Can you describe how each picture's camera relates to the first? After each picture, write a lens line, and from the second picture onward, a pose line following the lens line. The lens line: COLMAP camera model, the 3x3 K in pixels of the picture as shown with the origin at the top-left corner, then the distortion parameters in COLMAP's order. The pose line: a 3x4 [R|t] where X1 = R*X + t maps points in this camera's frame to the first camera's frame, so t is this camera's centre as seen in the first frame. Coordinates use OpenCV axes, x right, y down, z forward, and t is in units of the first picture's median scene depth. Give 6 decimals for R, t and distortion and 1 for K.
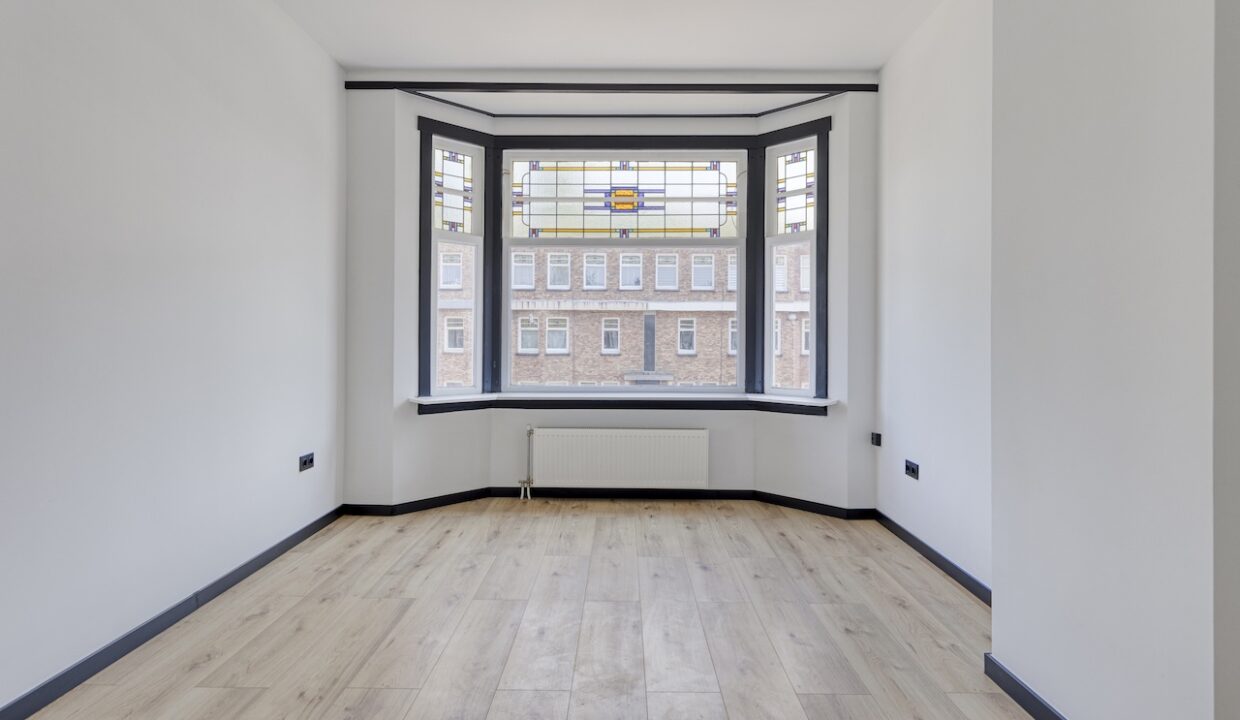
lens RADIAL K [[668.1, 0, 621.9], [0, 668.1, 344.2], [0, 0, 1]] dist [0.001148, 0.000010]
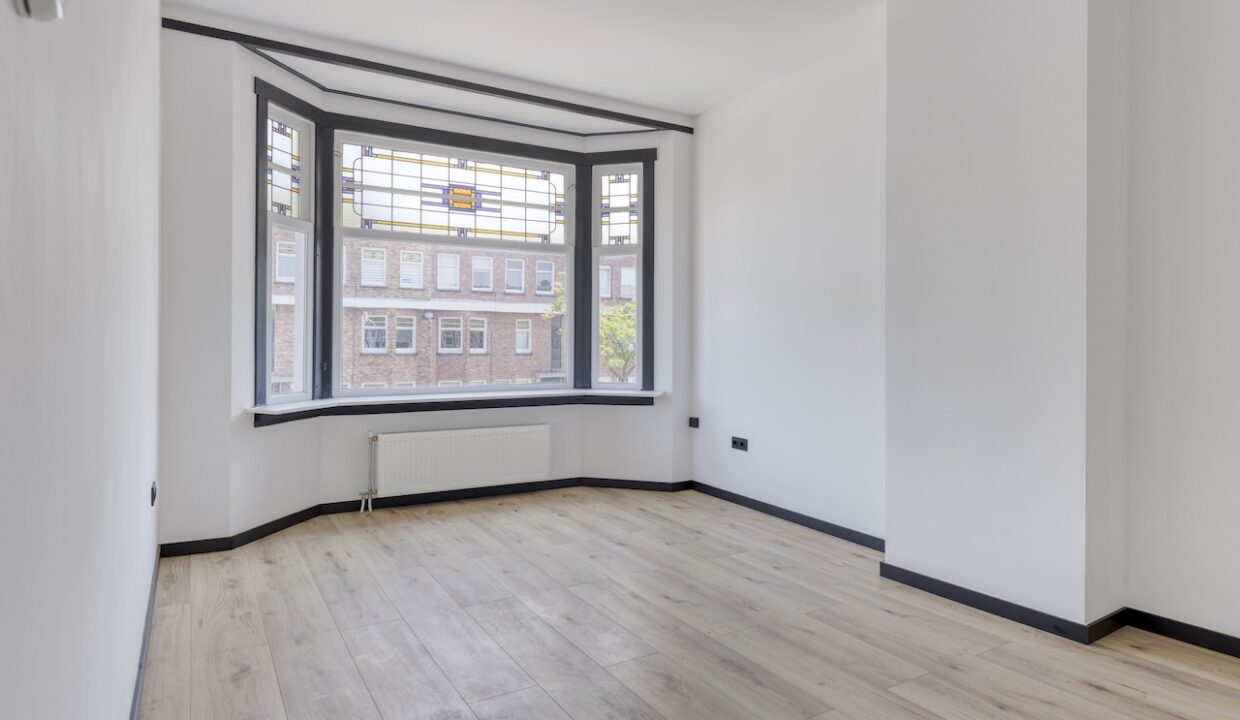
lens RADIAL K [[679.8, 0, 594.6], [0, 679.8, 340.9], [0, 0, 1]] dist [0.000567, -0.000198]
pose [[0.861602, 0.000278, 0.507585, -0.350308], [0.000770, 0.999998, -0.001856, -0.002291], [-0.507585, 0.001990, 0.861600, 0.030271]]
